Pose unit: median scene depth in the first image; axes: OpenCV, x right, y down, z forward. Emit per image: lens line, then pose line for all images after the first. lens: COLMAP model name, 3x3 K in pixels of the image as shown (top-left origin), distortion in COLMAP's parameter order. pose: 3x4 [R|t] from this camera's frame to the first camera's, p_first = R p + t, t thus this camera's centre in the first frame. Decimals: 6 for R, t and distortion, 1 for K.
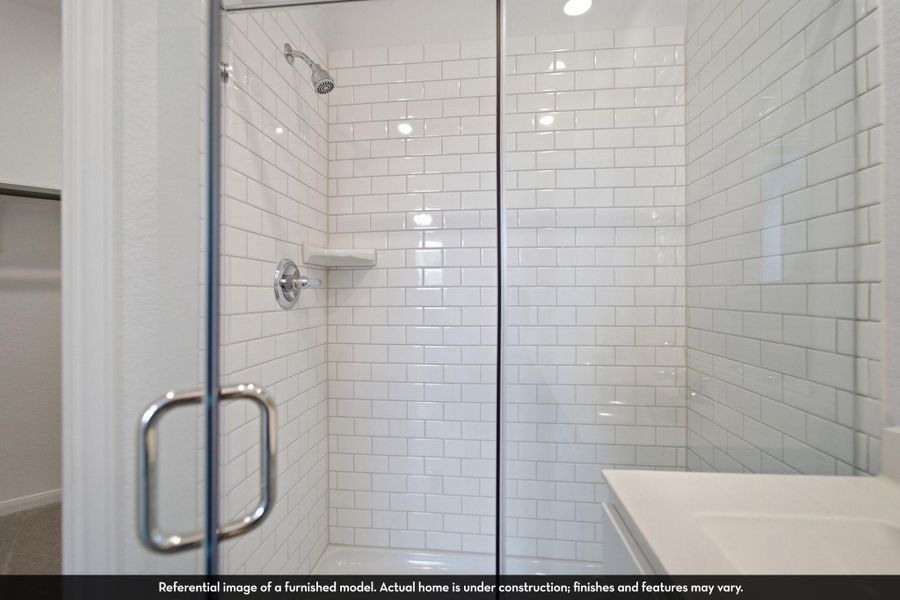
lens RADIAL K [[377.4, 0, 446.7], [0, 377.4, 293.3], [0, 0, 1]] dist [-0.001410, -0.000414]
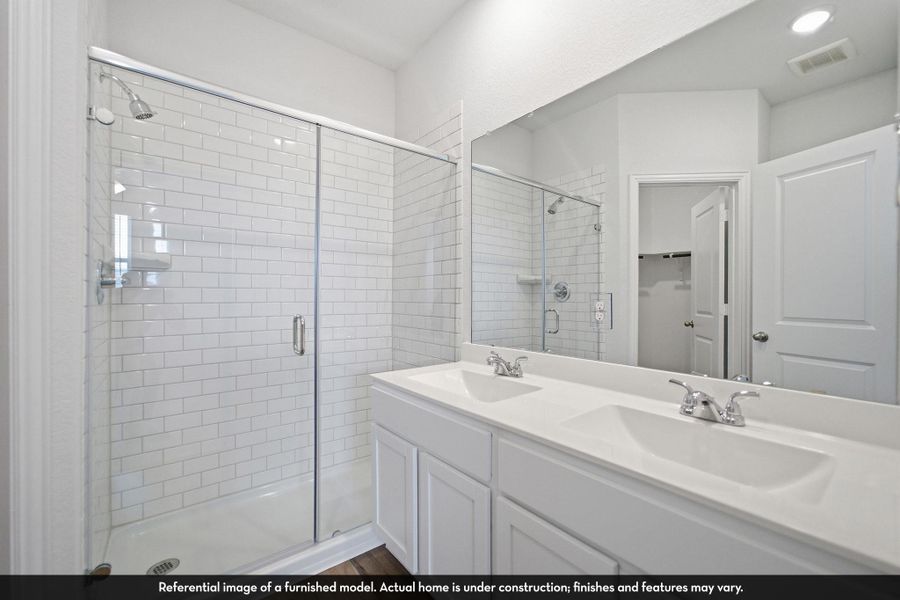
lens RADIAL K [[377.4, 0, 446.7], [0, 377.4, 293.3], [0, 0, 1]] dist [-0.001410, -0.000414]
pose [[0.727608, 0.011182, 0.685902, -0.491300], [-0.003953, 0.999919, -0.012107, 0.020958], [-0.685982, 0.006098, 0.727593, -0.568916]]
